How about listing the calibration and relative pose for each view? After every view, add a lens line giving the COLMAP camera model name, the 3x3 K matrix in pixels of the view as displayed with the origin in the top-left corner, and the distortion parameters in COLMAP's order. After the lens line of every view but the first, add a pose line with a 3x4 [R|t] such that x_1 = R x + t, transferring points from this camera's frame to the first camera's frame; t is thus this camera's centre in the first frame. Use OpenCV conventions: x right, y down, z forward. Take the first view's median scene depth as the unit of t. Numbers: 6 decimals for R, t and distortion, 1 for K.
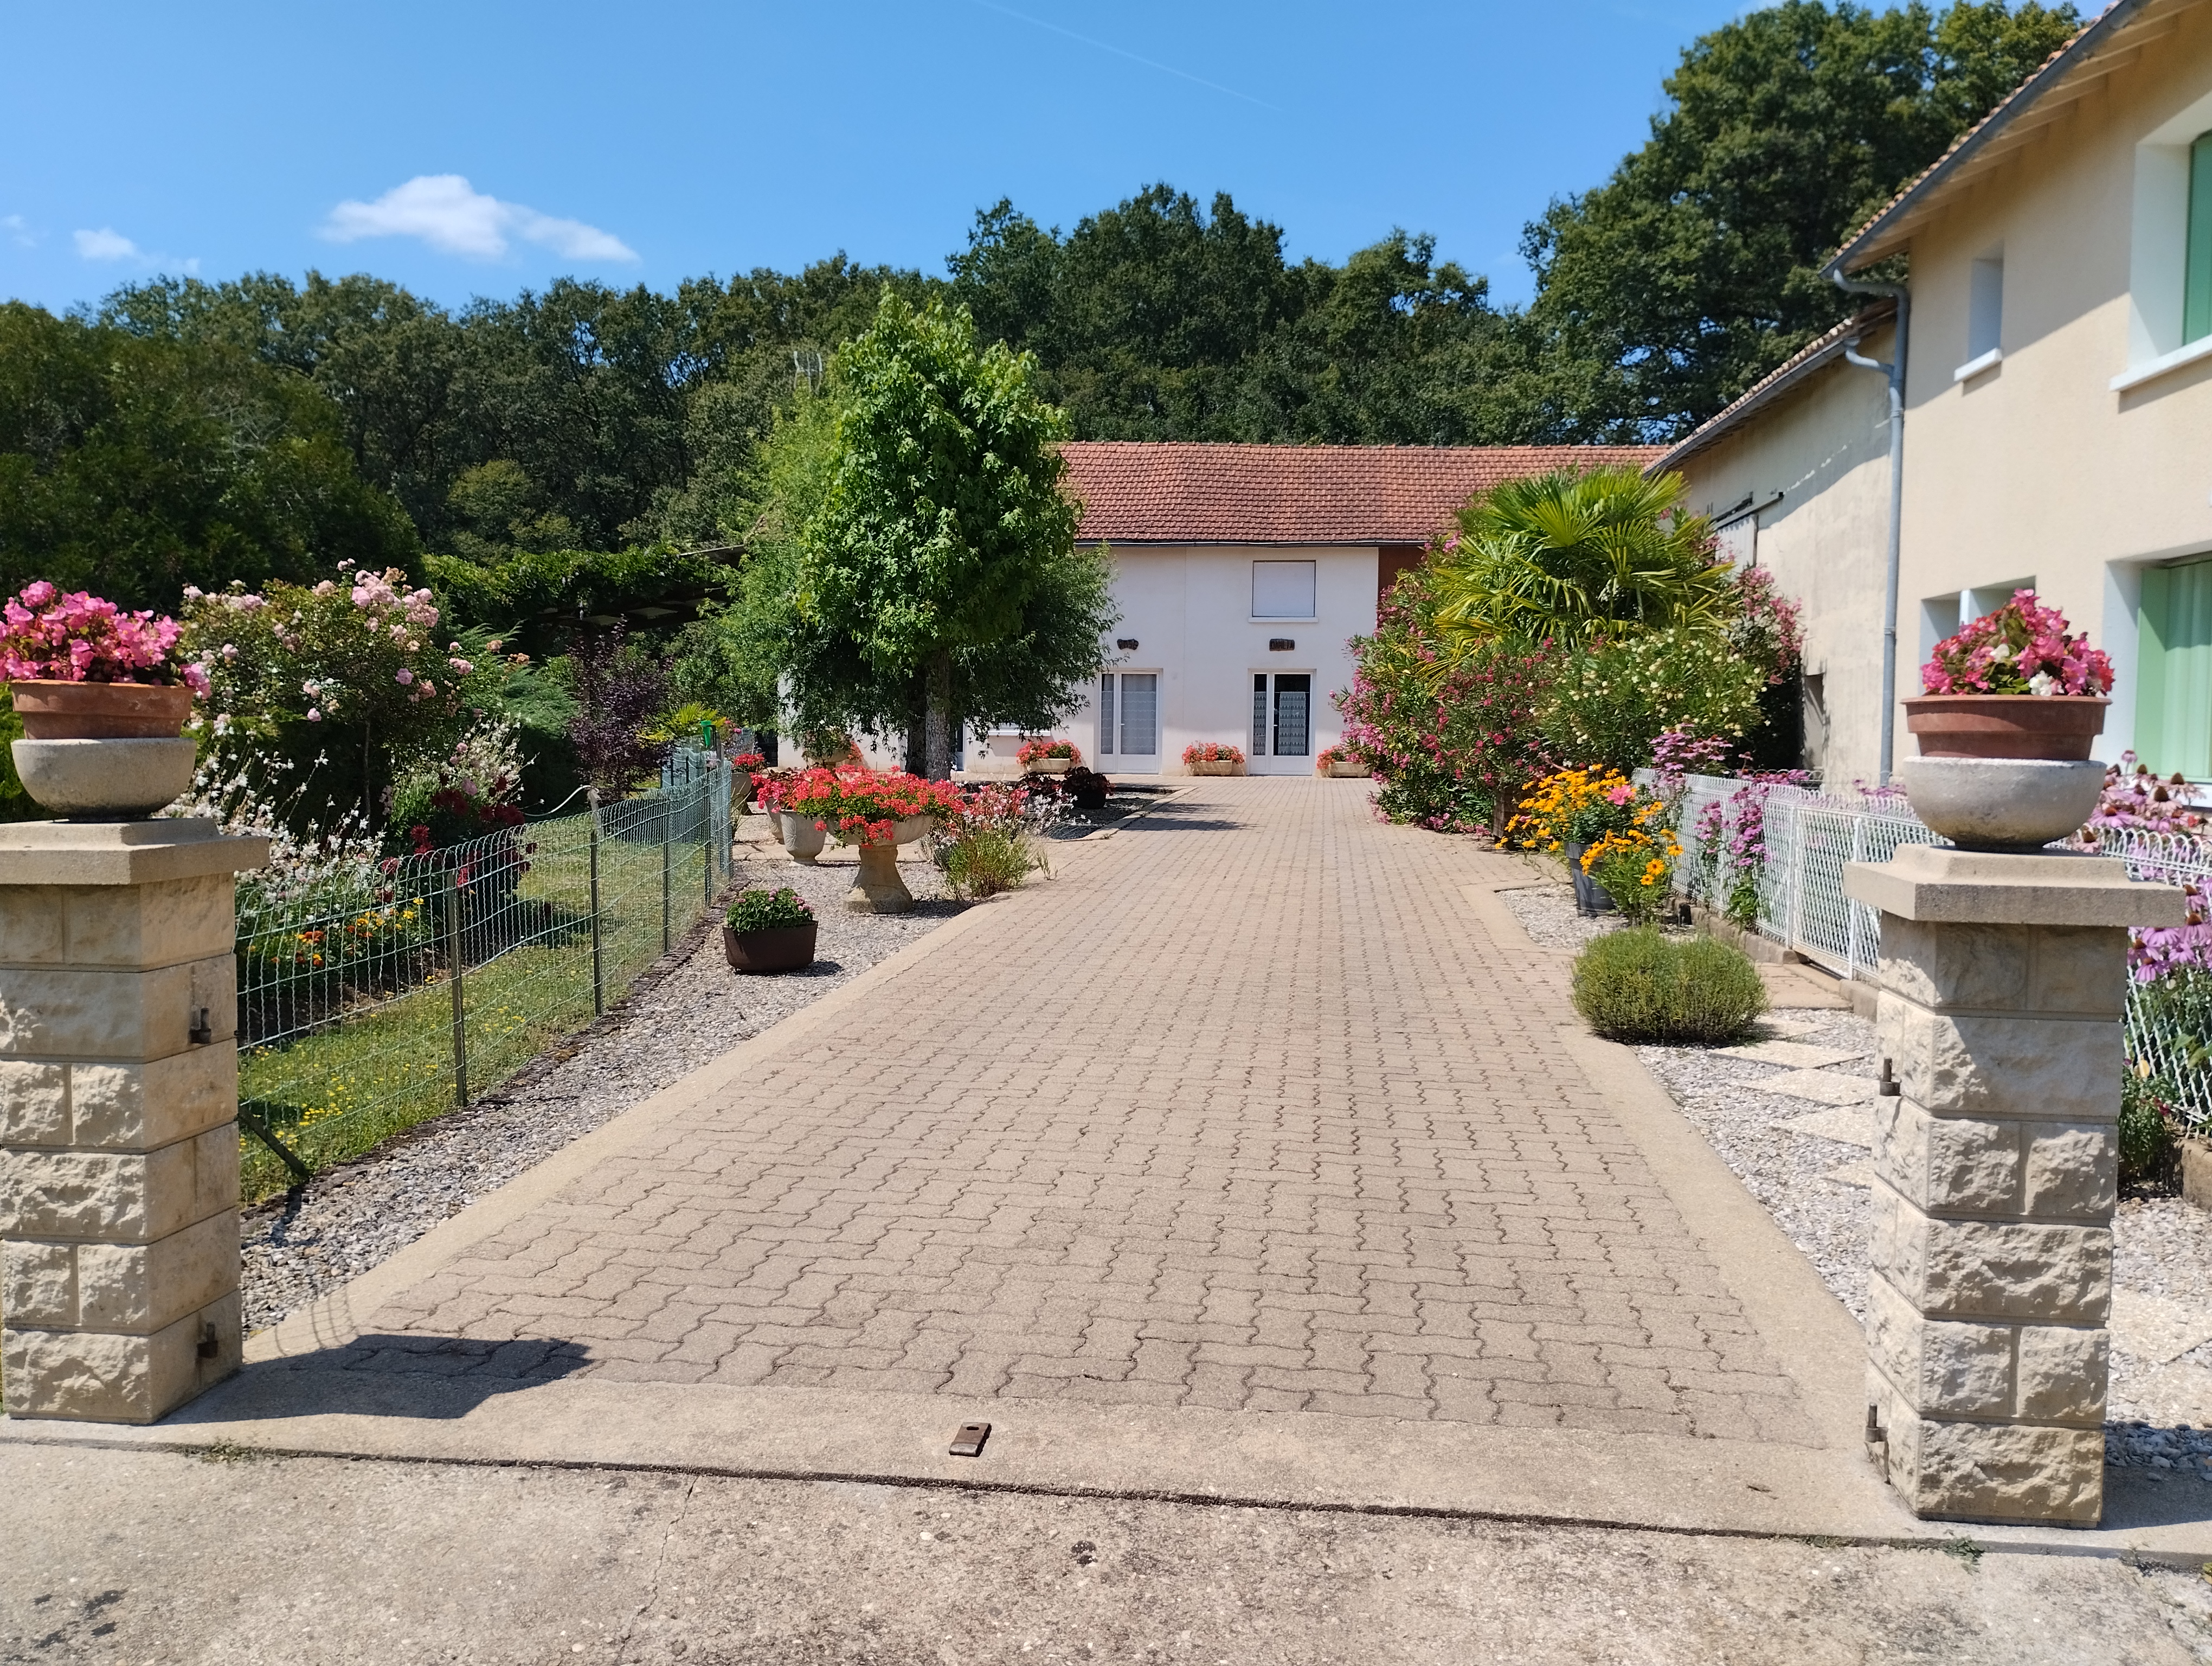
lens RADIAL K [[1838.0, 0, 1103.8], [0, 1838.0, 830.3], [0, 0, 1]] dist [0.014493, -0.004530]
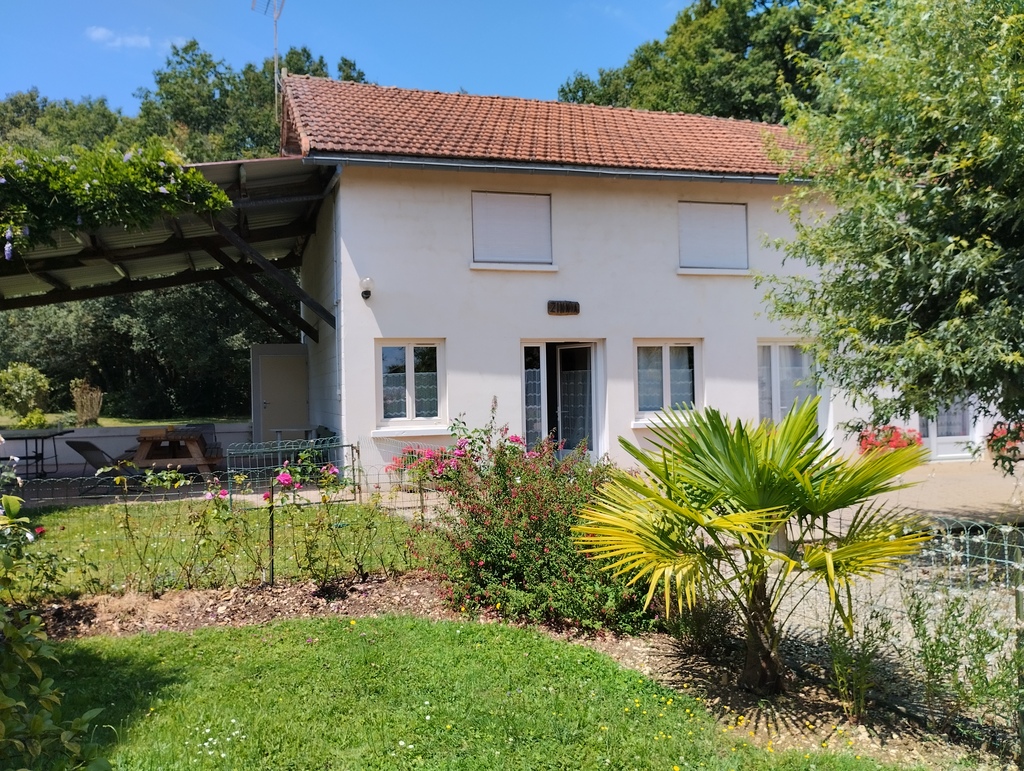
lens RADIAL K [[850.7, 0, 512.4], [0, 850.7, 389.2], [0, 0, 1]] dist [0.014493, -0.004530]
pose [[0.912790, -0.019454, 0.407966, -0.106269], [0.041396, 0.998128, -0.045024, -0.021701], [-0.406326, 0.057986, 0.911886, 0.288286]]
